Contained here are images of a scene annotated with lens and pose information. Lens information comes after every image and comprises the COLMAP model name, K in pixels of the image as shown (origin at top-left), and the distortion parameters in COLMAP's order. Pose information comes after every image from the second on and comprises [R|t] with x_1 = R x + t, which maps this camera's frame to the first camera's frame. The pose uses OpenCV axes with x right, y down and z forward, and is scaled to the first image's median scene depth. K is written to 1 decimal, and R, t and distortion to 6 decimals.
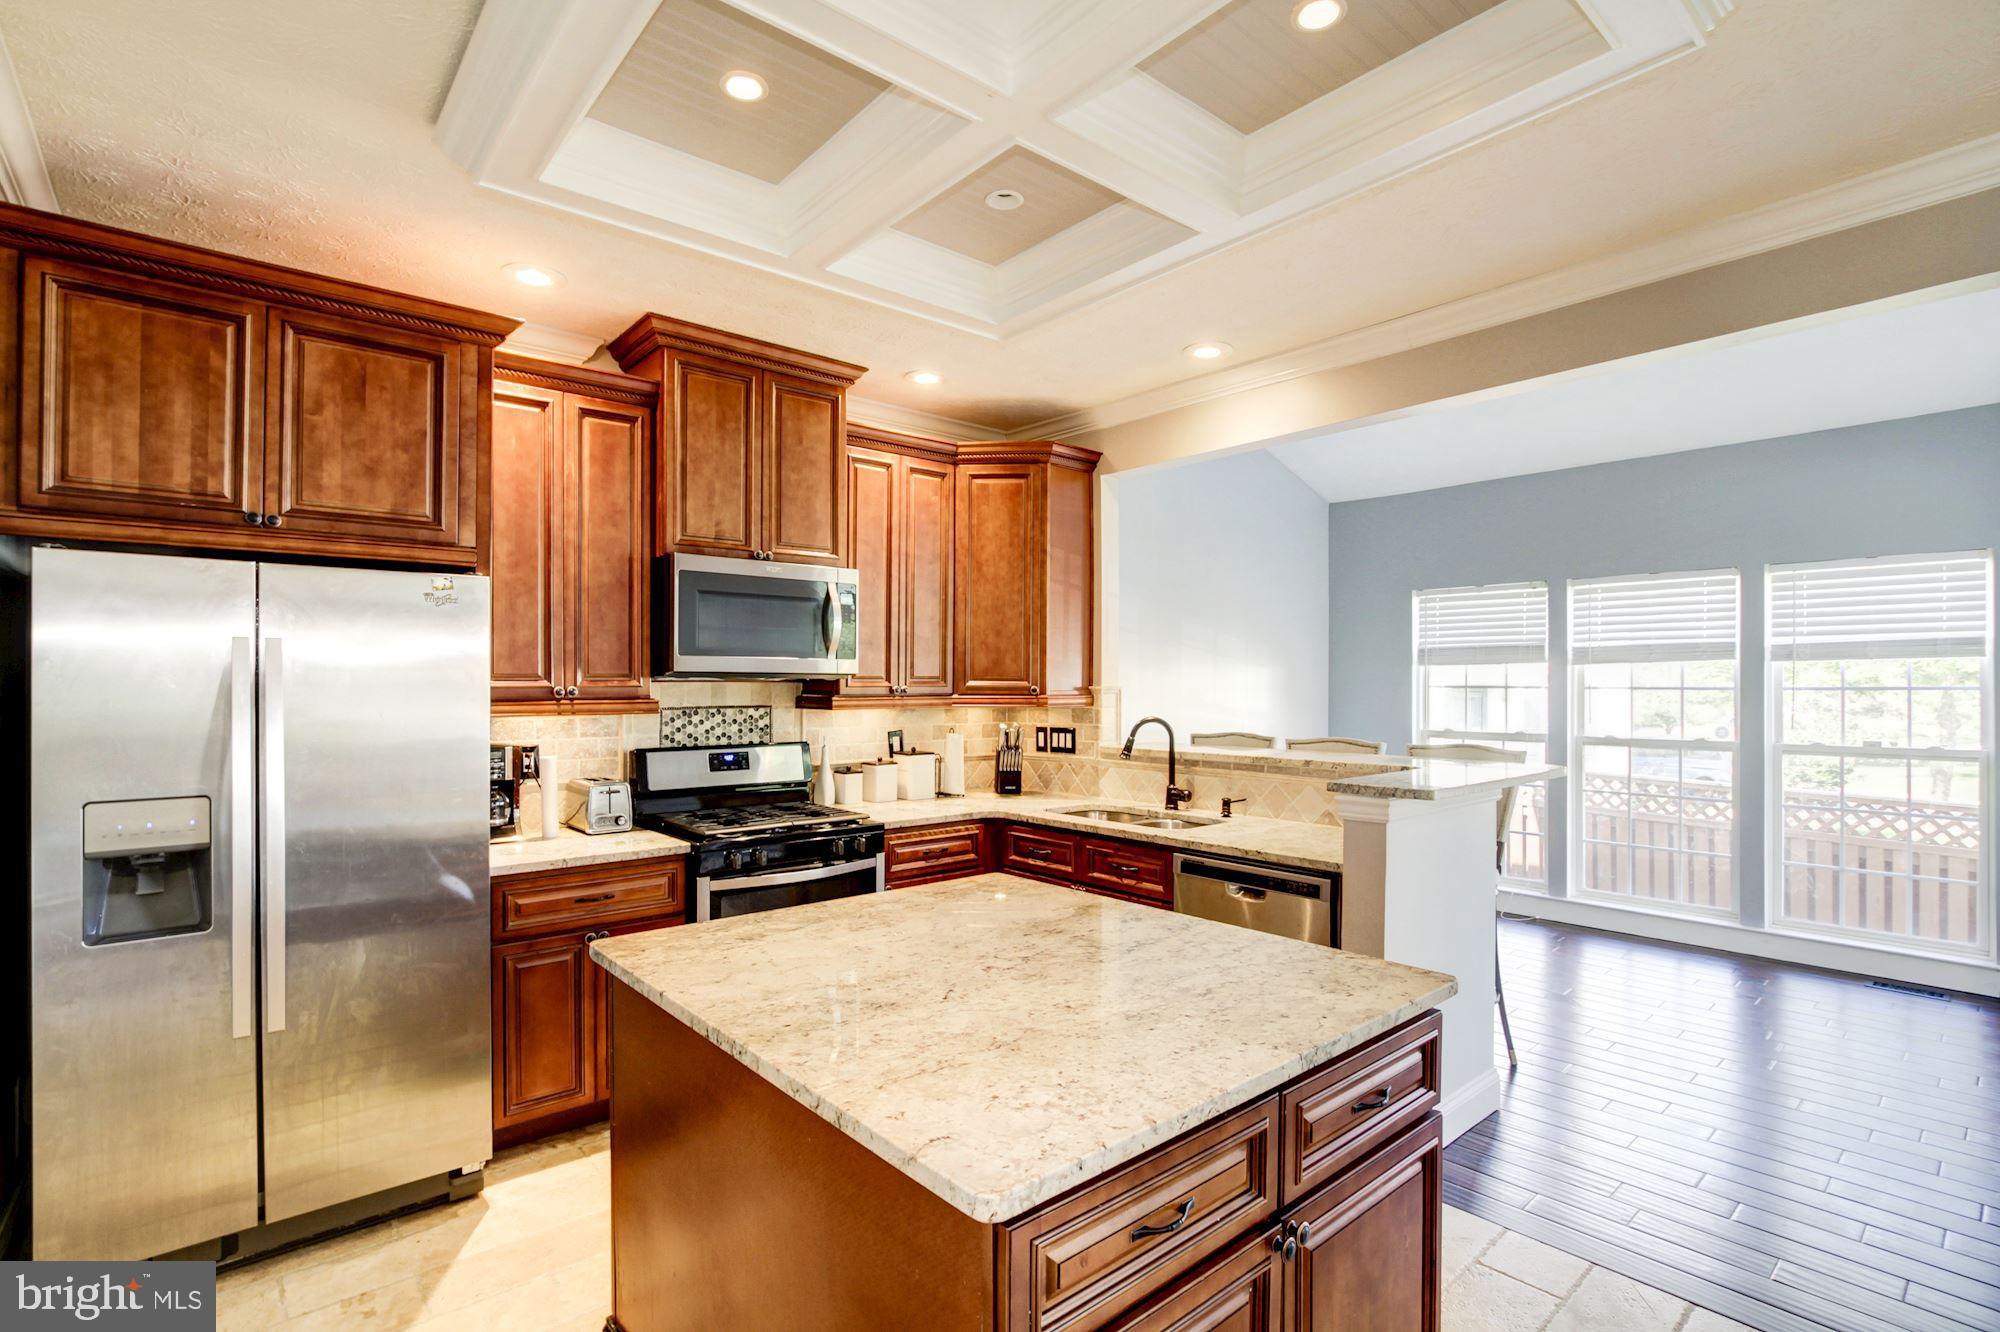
lens RADIAL K [[928.4, 0, 1006.9], [0, 928.4, 682.6], [0, 0, 1]] dist [-0.021052, 0.003672]
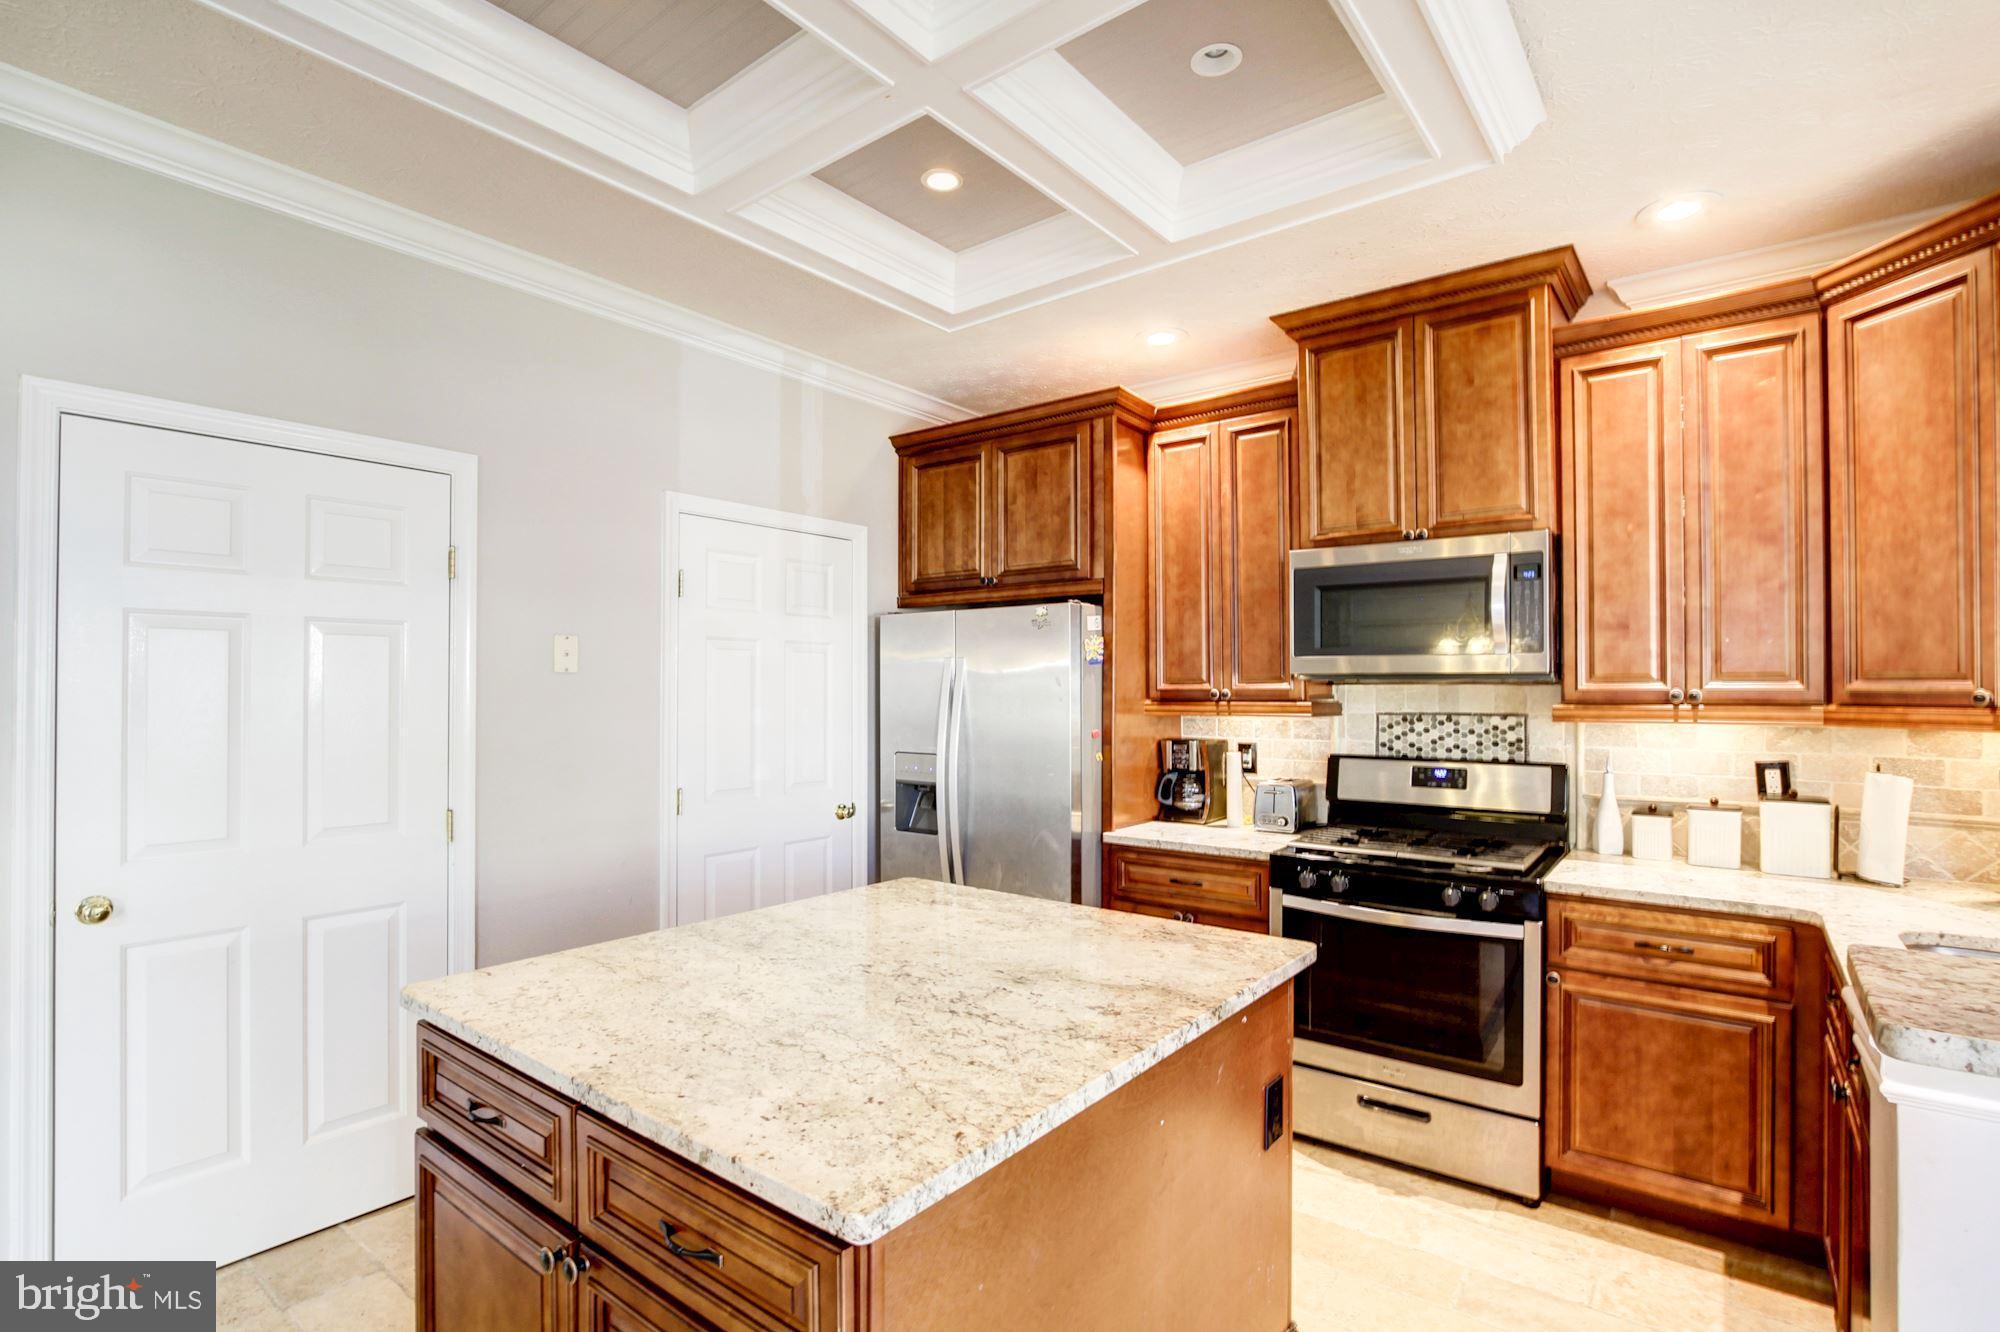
lens RADIAL K [[928.4, 0, 973.0], [0, 928.4, 678.9], [0, 0, 1]] dist [-0.021052, 0.003672]
pose [[0.202589, -0.010485, -0.979208, 0.500376], [0.000944, 0.999944, -0.010511, 0.002946], [0.979263, 0.001205, 0.202588, 0.456816]]
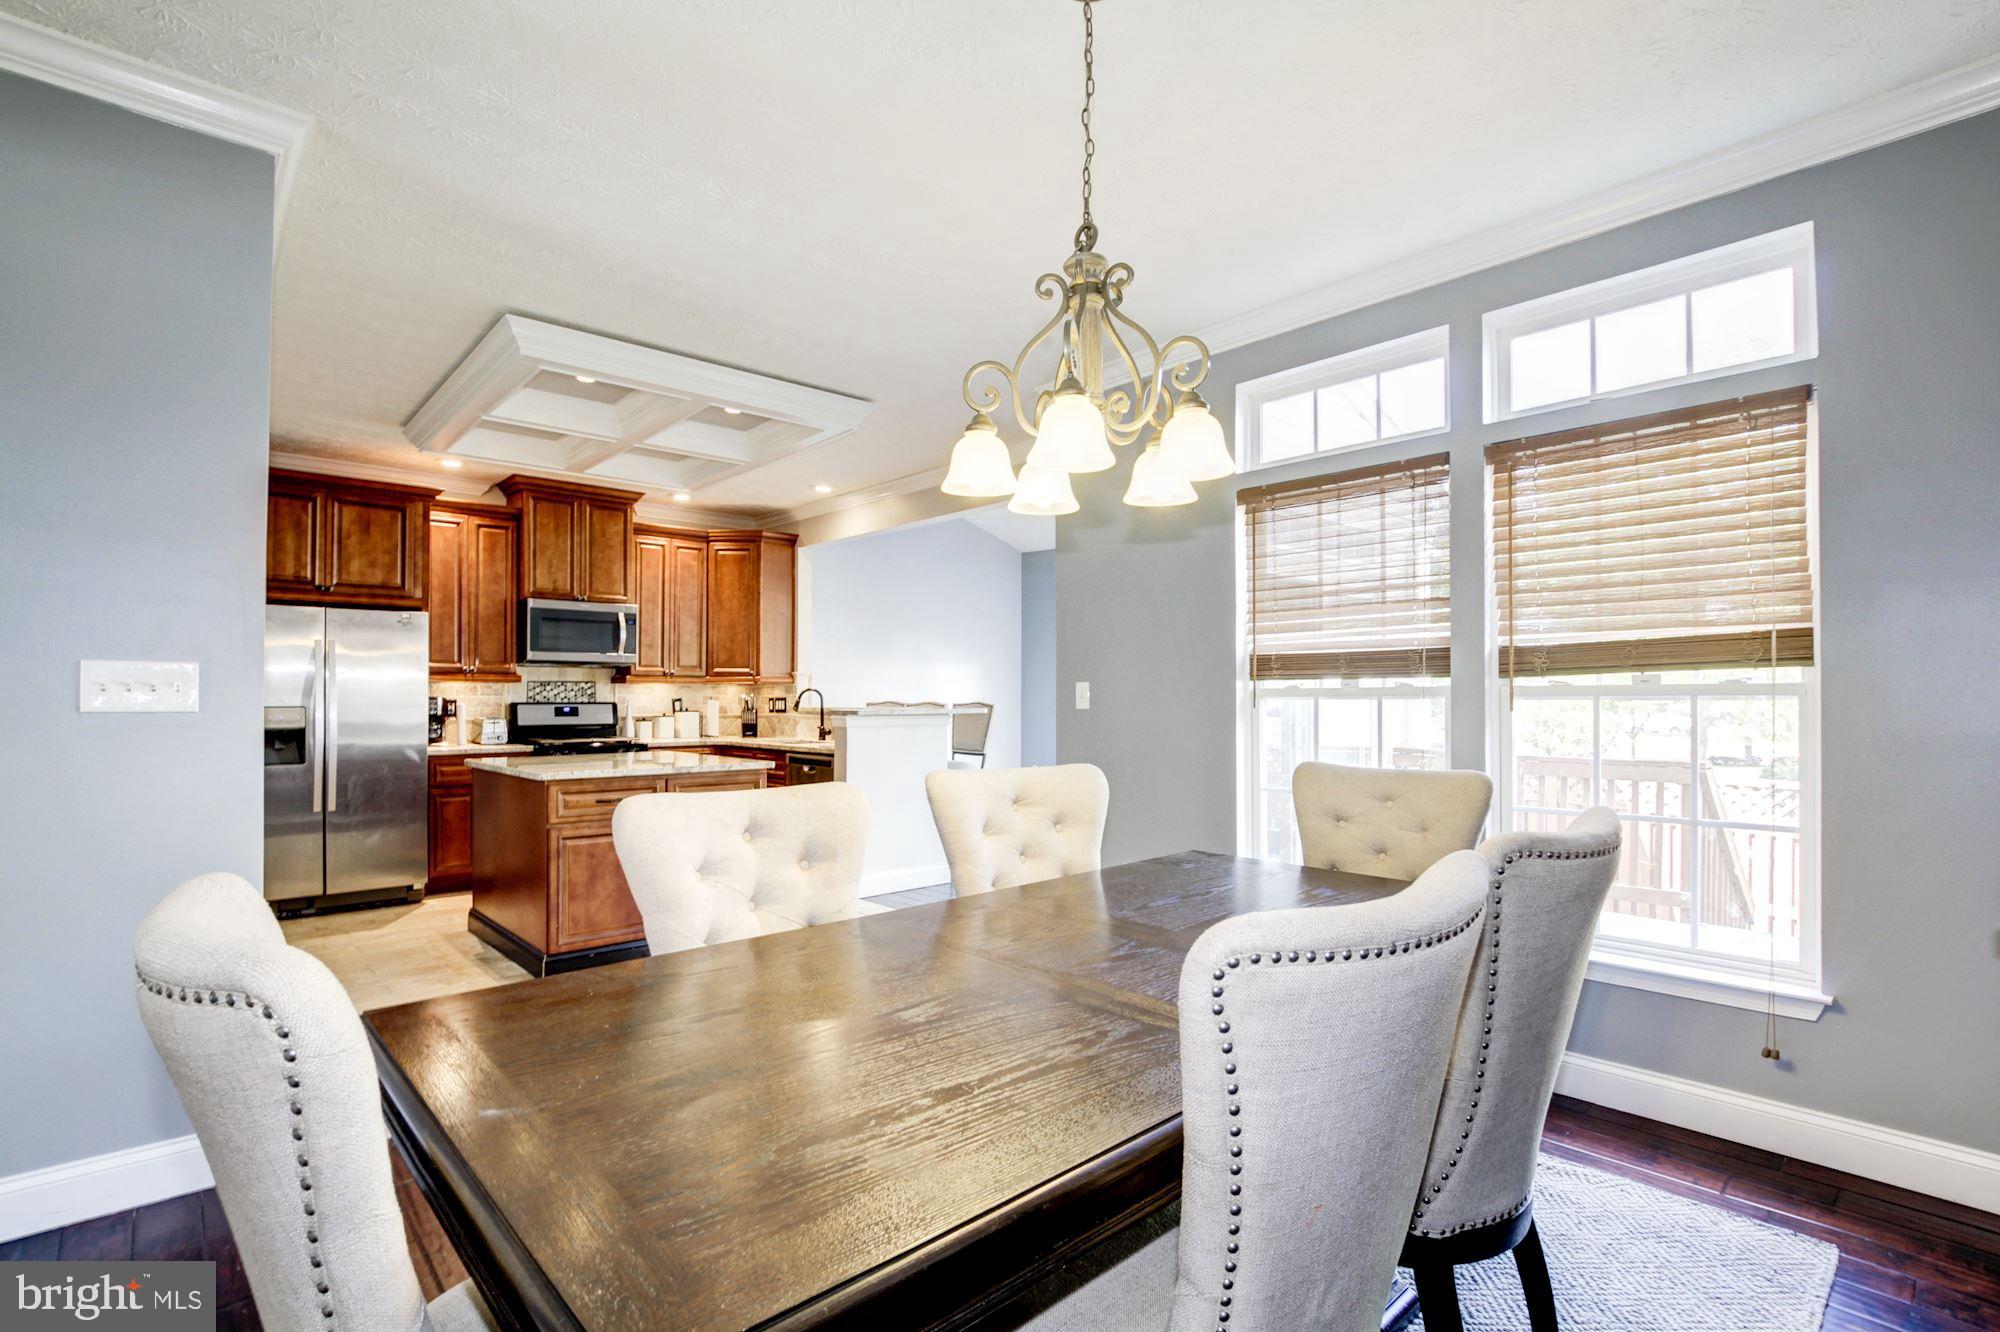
lens RADIAL K [[928.4, 0, 1001.0], [0, 928.4, 687.8], [0, 0, 1]] dist [-0.021052, 0.003672]
pose [[0.999540, 0.000347, 0.030339, 0.546387], [-0.000097, 0.999966, -0.008214, 0.060066], [-0.030341, 0.008207, 0.999506, -0.913256]]
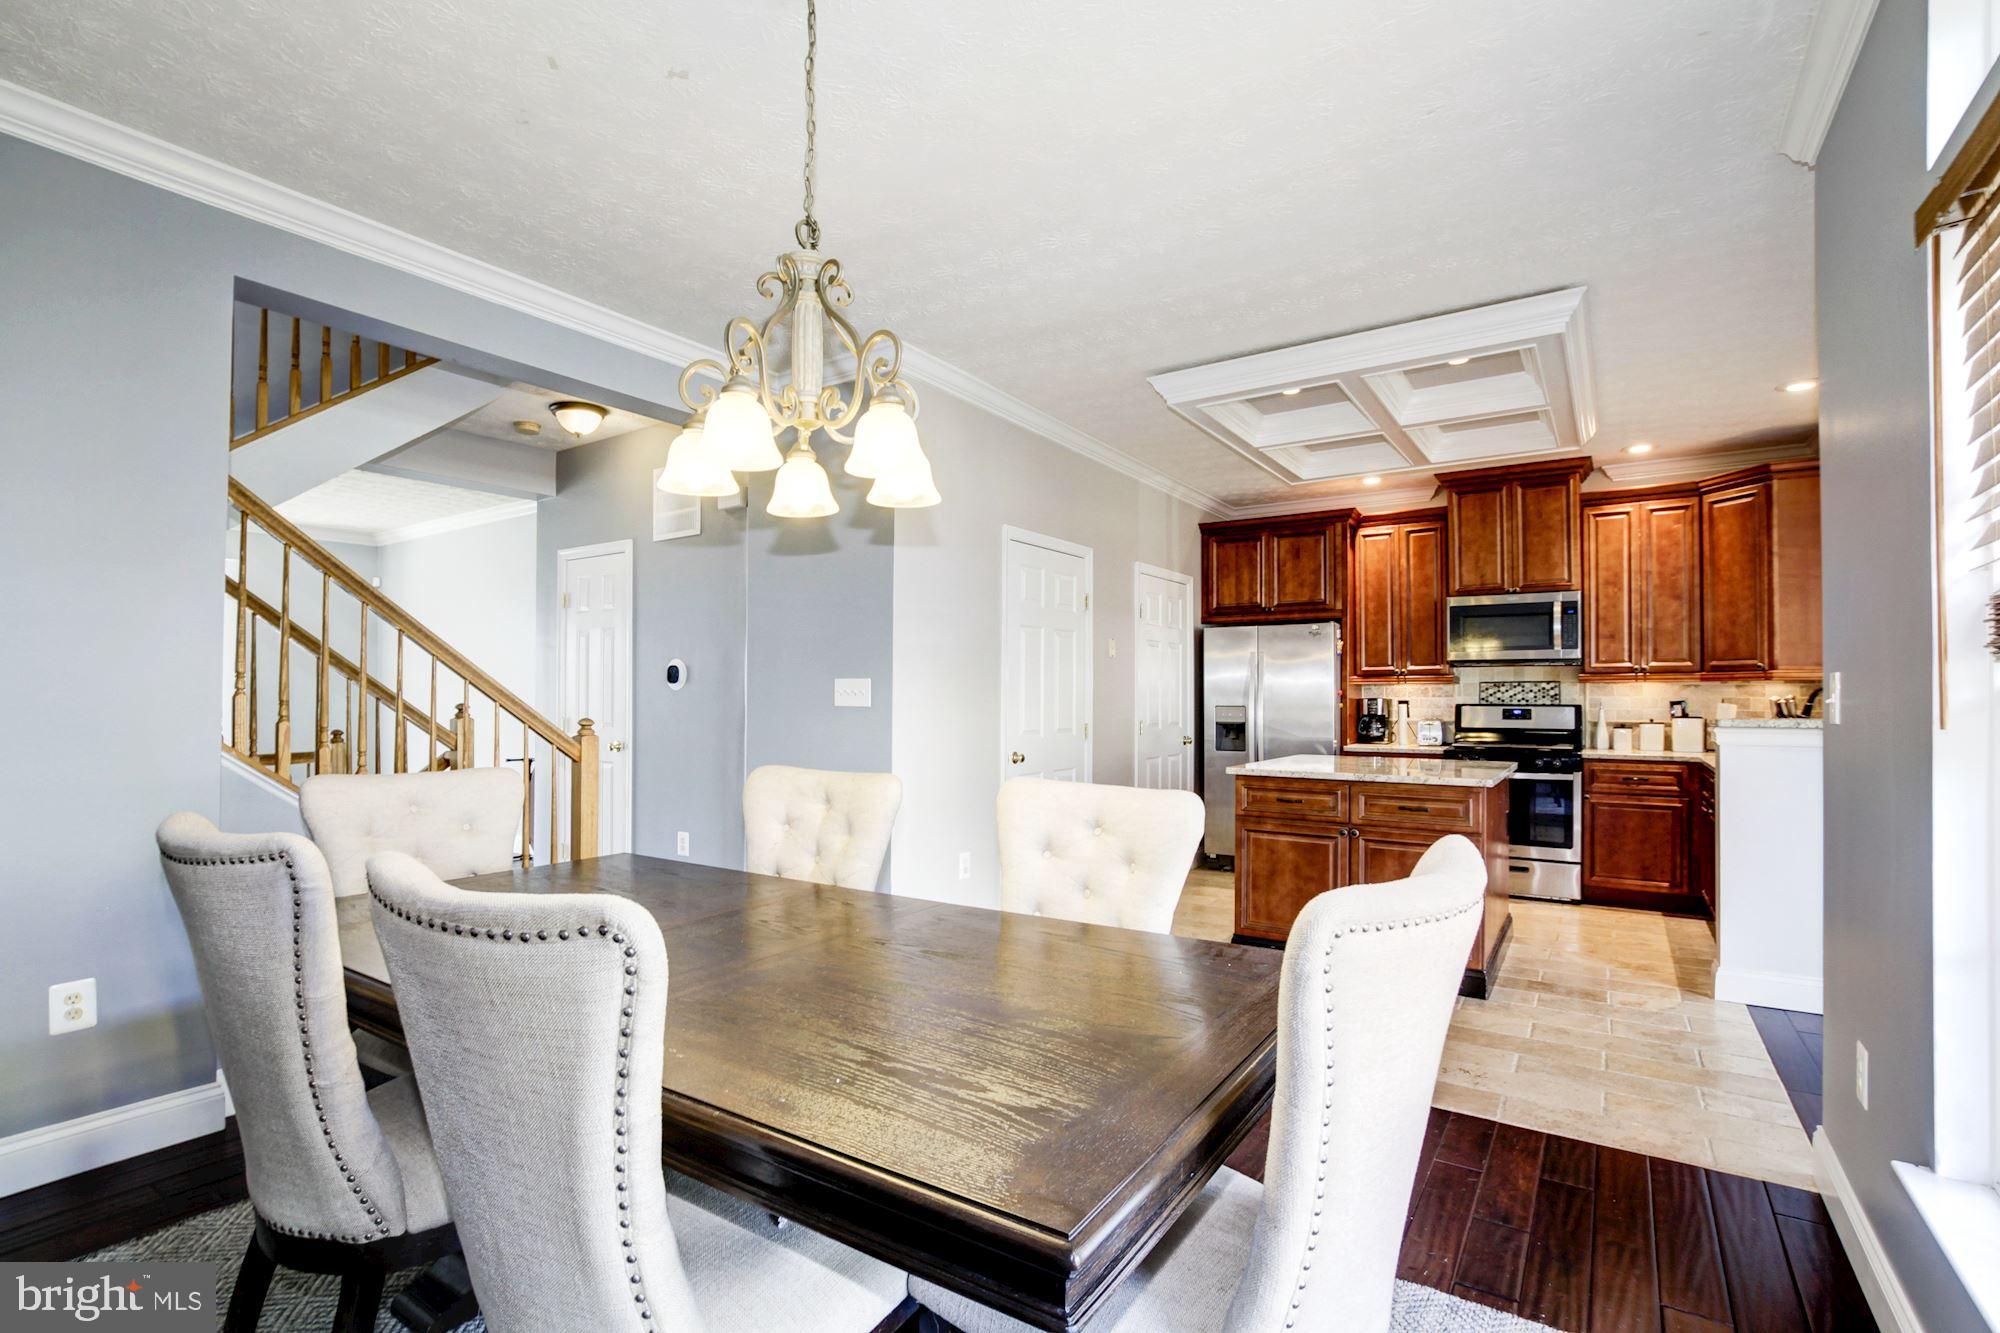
lens RADIAL K [[928.4, 0, 991.3], [0, 928.4, 687.2], [0, 0, 1]] dist [-0.021052, 0.003672]
pose [[0.296687, -0.012017, -0.954899, 1.119172], [0.001672, 0.999926, -0.012064, 0.062140], [0.954973, 0.001983, 0.296685, -0.435772]]
